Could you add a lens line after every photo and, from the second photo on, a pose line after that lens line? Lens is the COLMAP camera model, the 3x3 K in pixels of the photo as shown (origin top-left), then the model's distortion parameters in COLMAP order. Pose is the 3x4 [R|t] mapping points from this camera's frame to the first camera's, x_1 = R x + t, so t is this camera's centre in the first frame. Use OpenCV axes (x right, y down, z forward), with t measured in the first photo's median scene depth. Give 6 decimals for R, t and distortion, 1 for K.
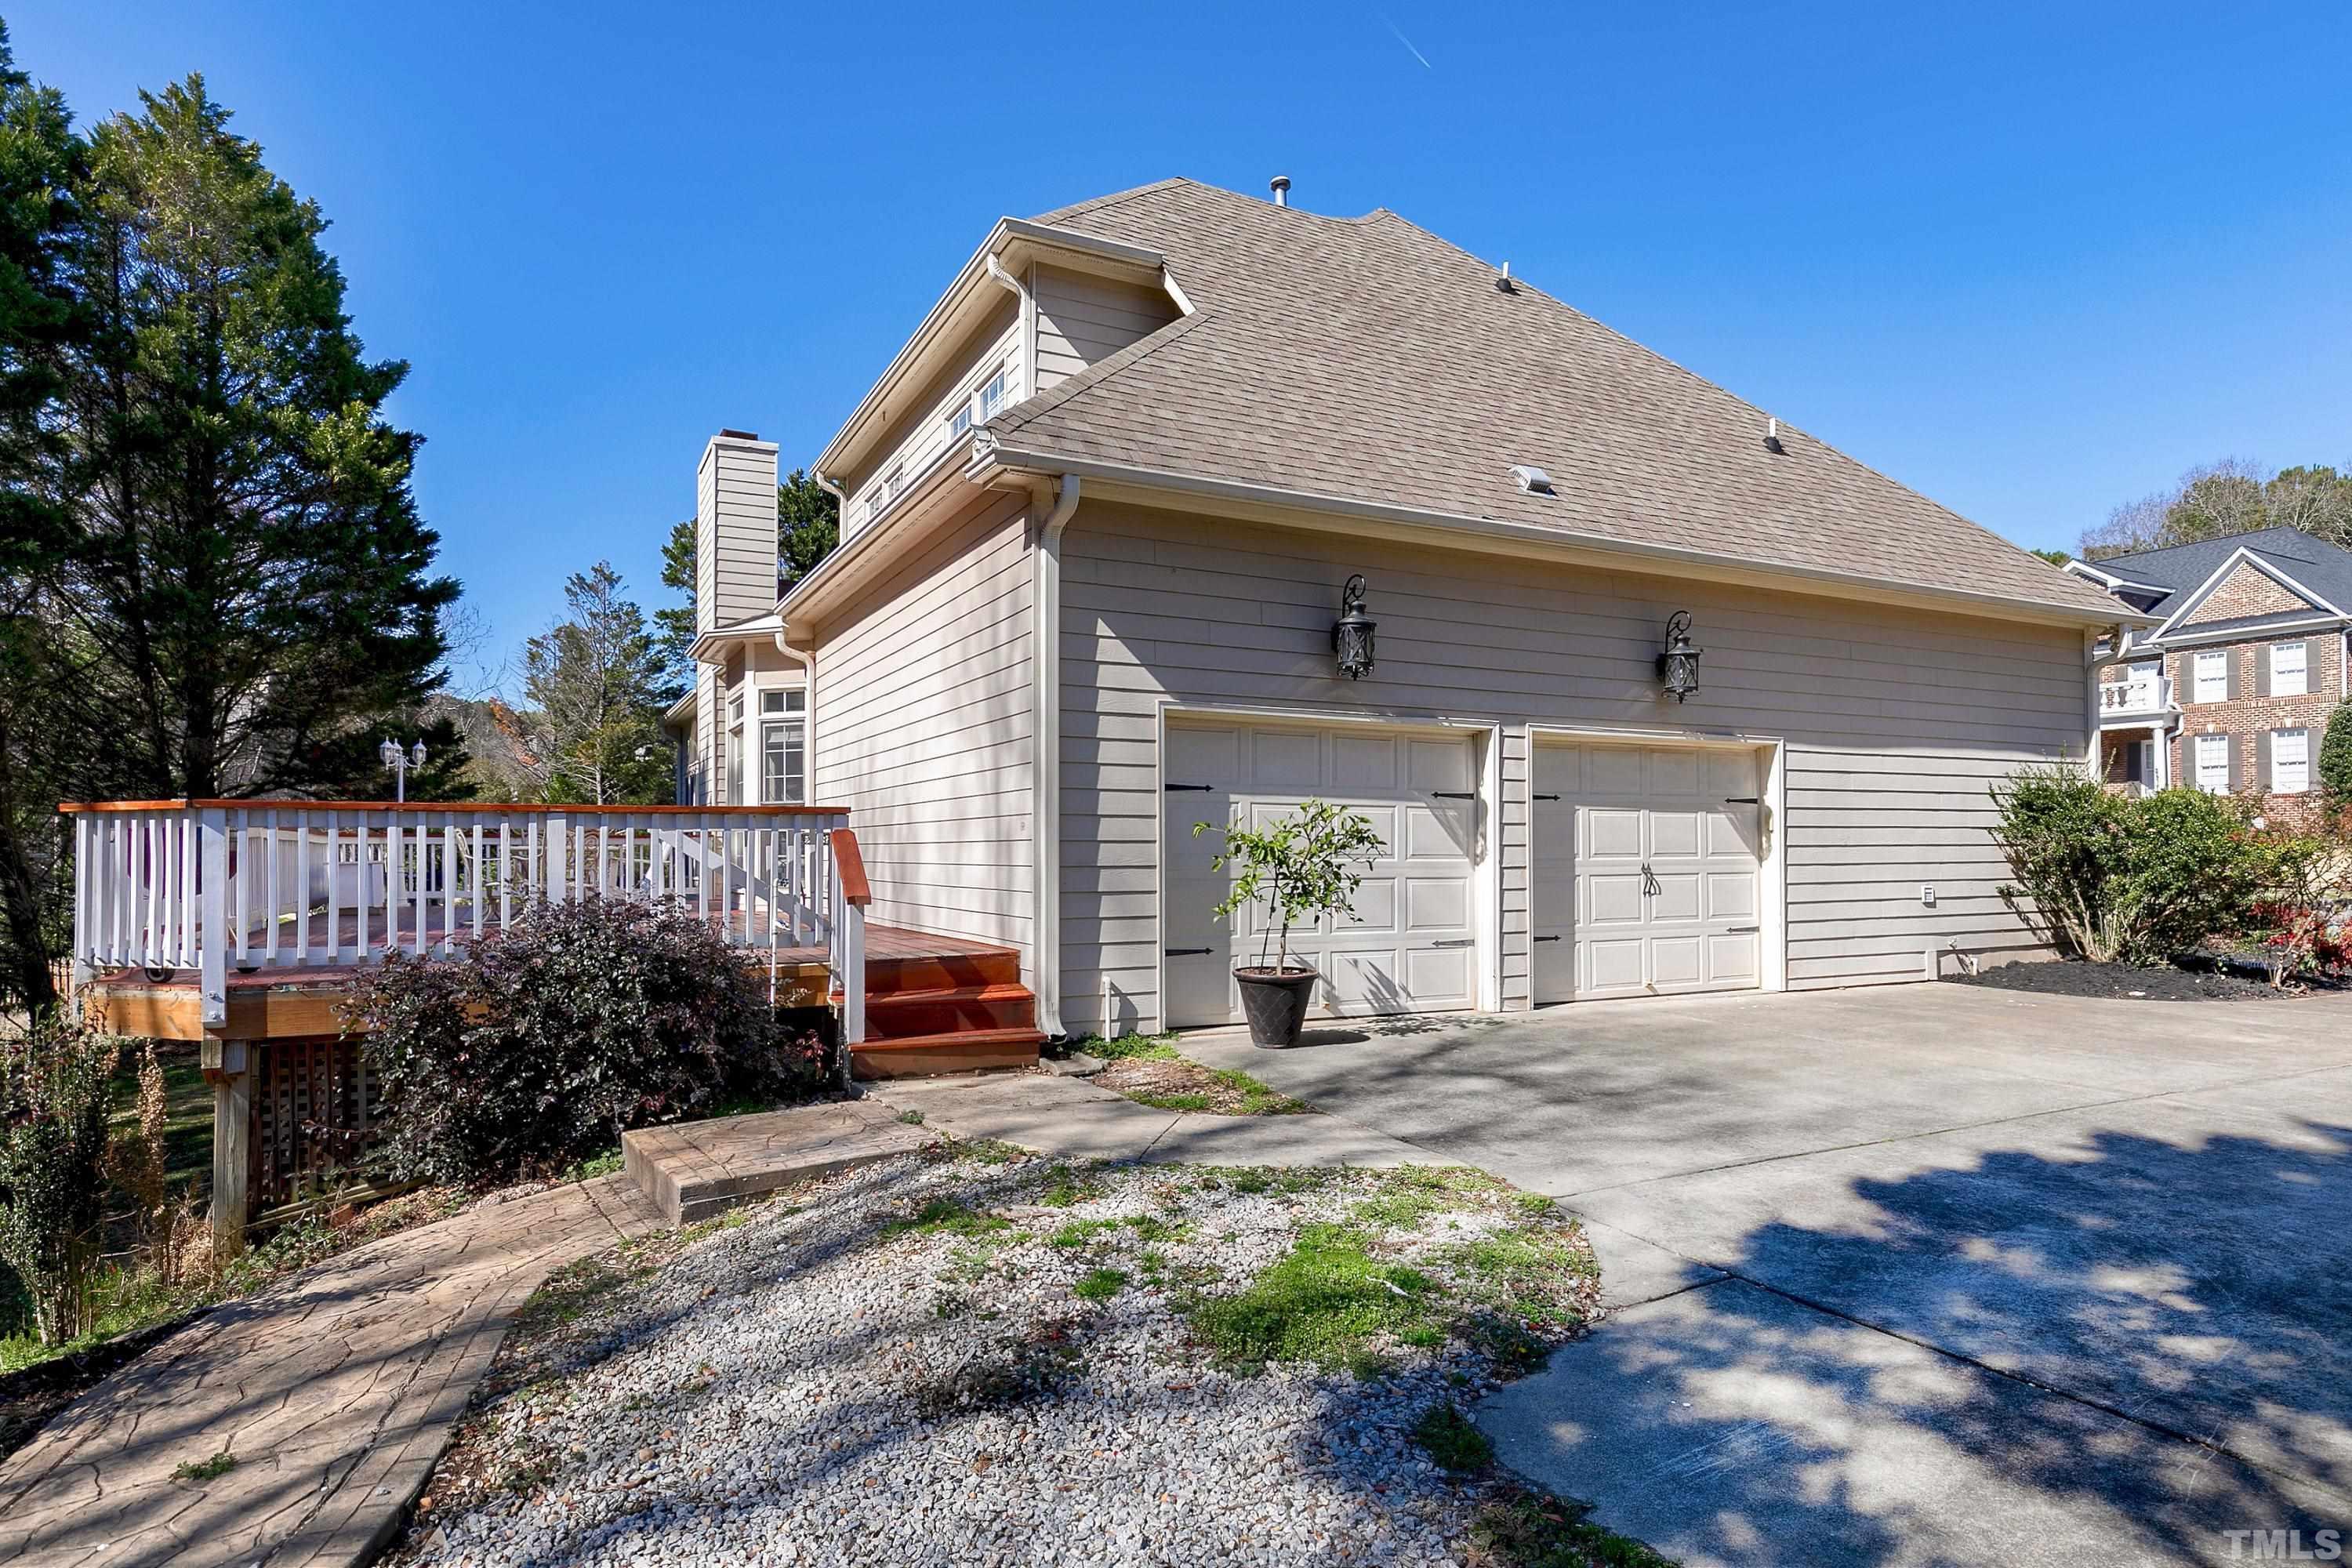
lens RADIAL K [[1306.3, 0, 1176.9], [0, 1306.3, 848.7], [0, 0, 1]] dist [0.000763, 0.000095]
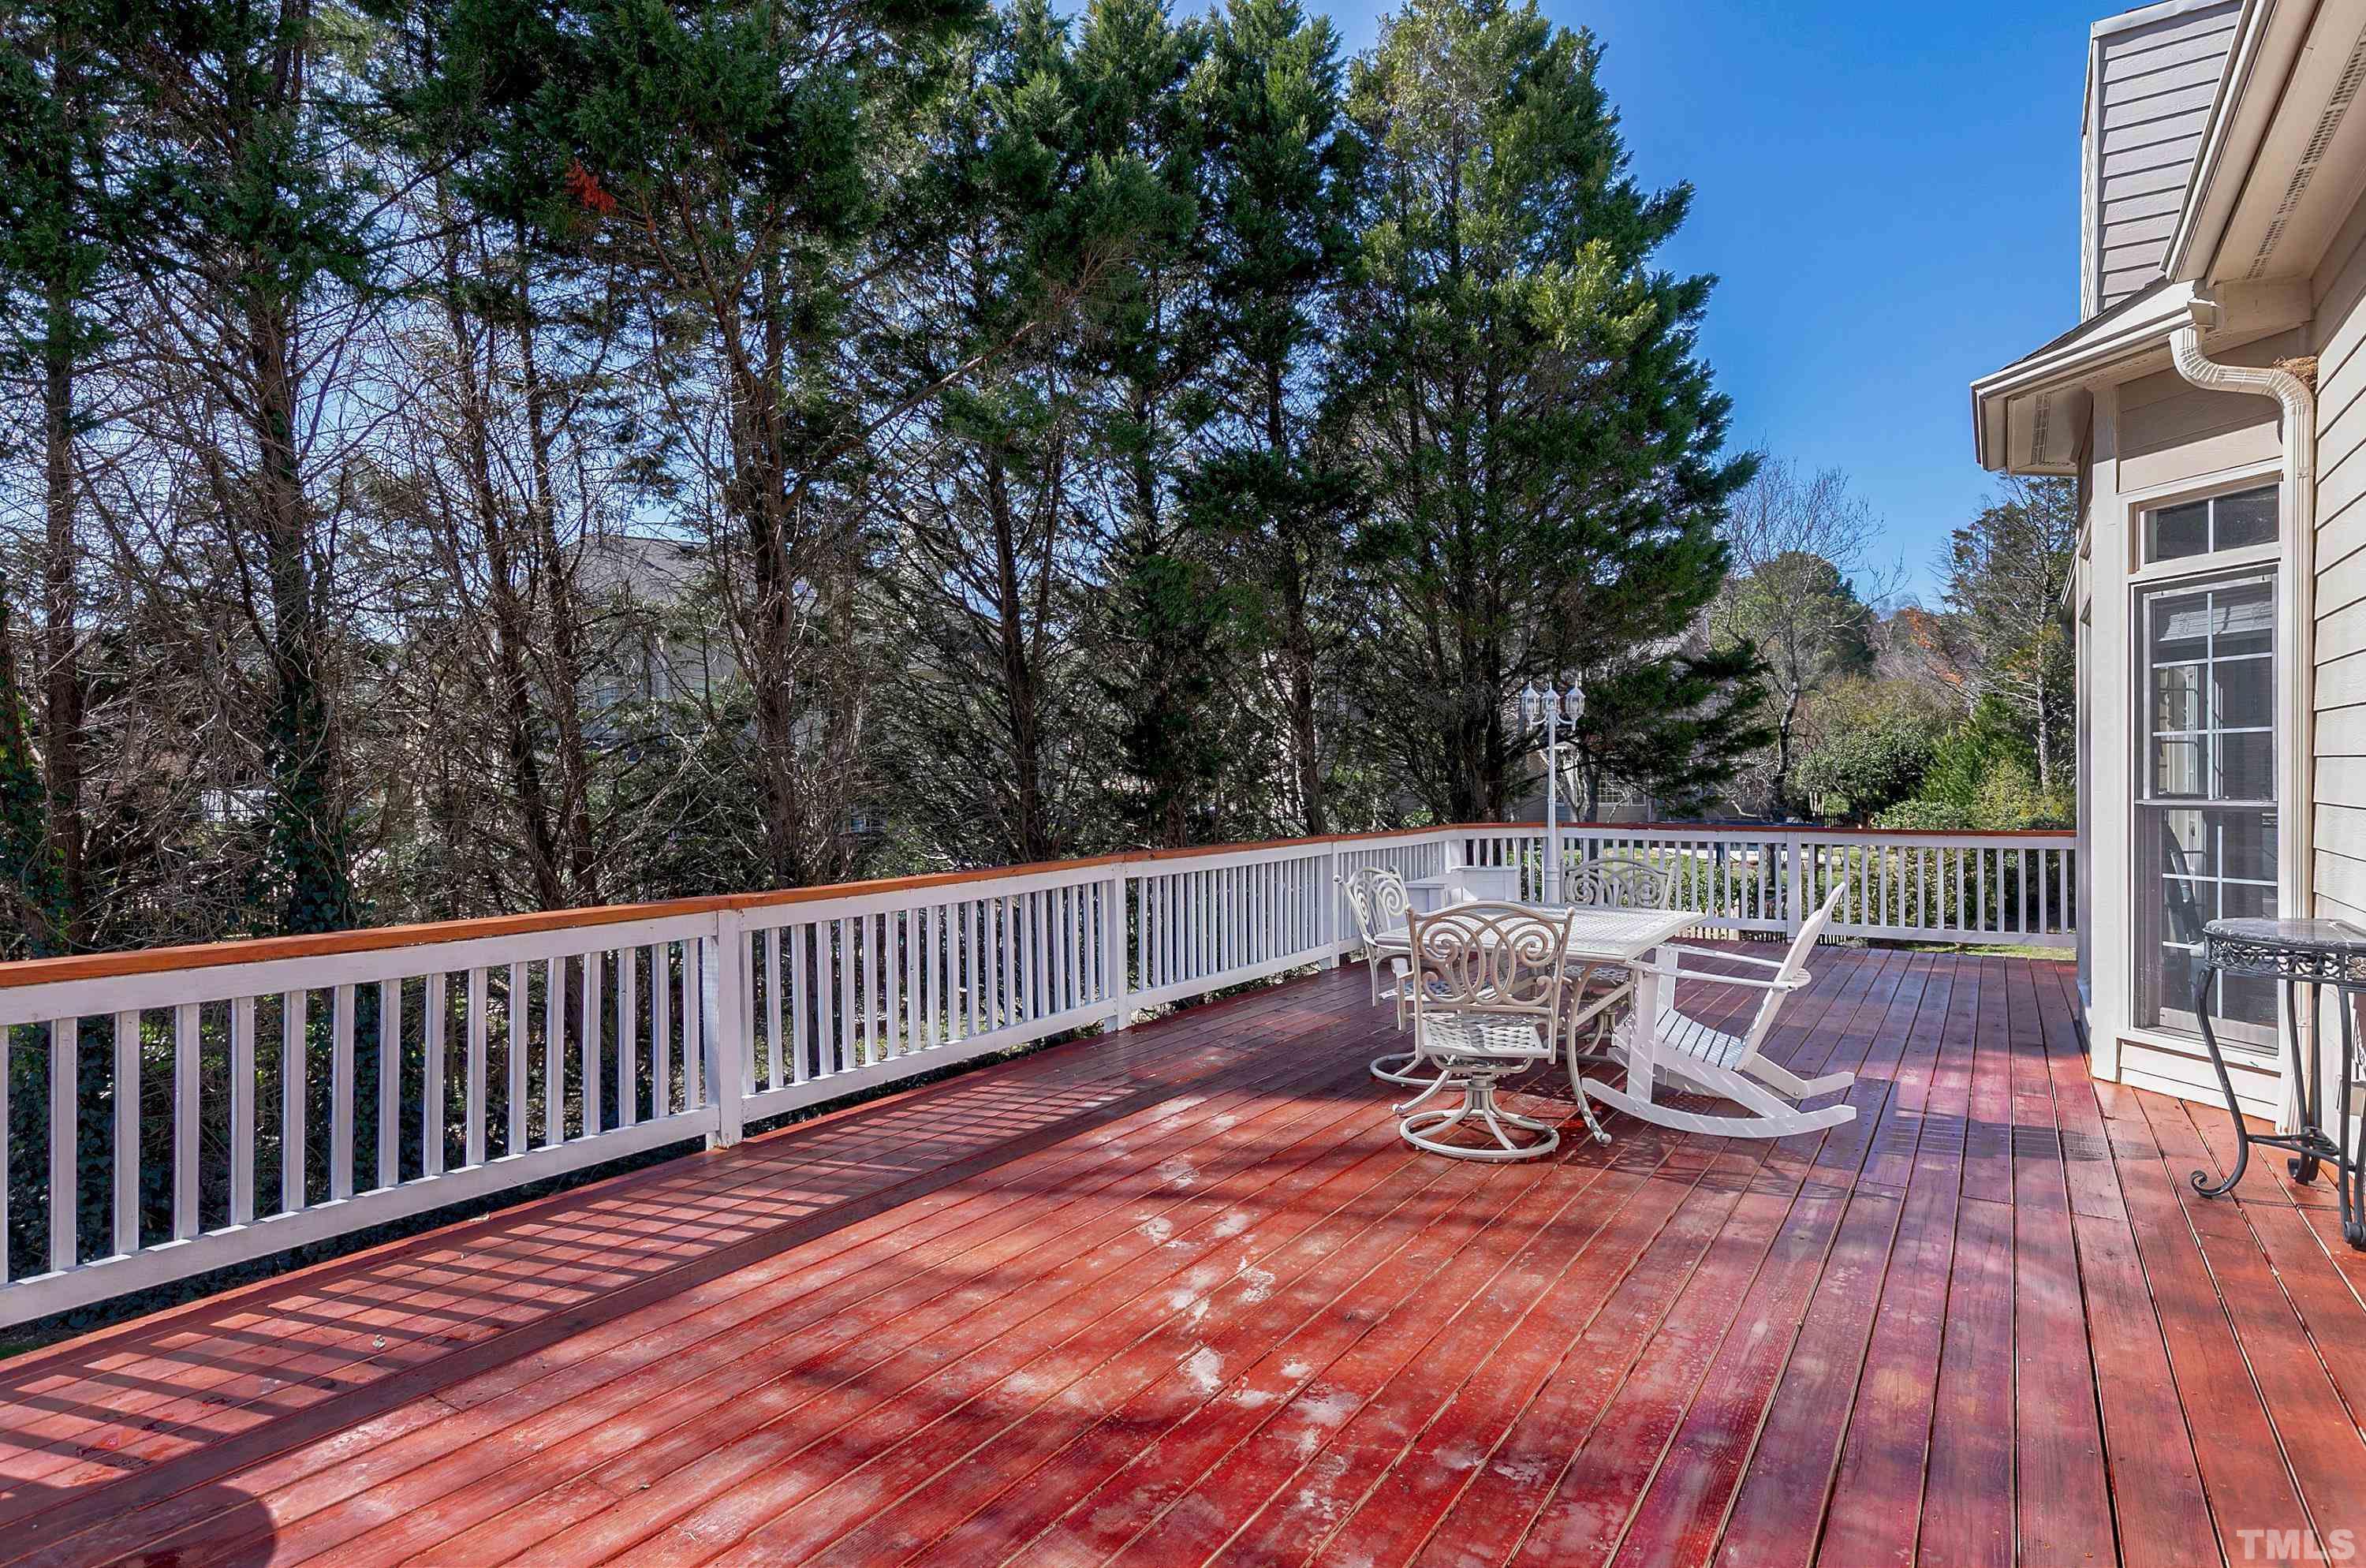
lens RADIAL K [[1305.4, 0, 1183.0], [0, 1305.4, 784.0], [0, 0, 1]] dist [0.001963, 0.000402]
pose [[0.513527, -0.000408, -0.858073, -0.136840], [0.012527, 0.999897, 0.007021, -0.047270], [0.857982, -0.014354, 0.513479, 0.571920]]
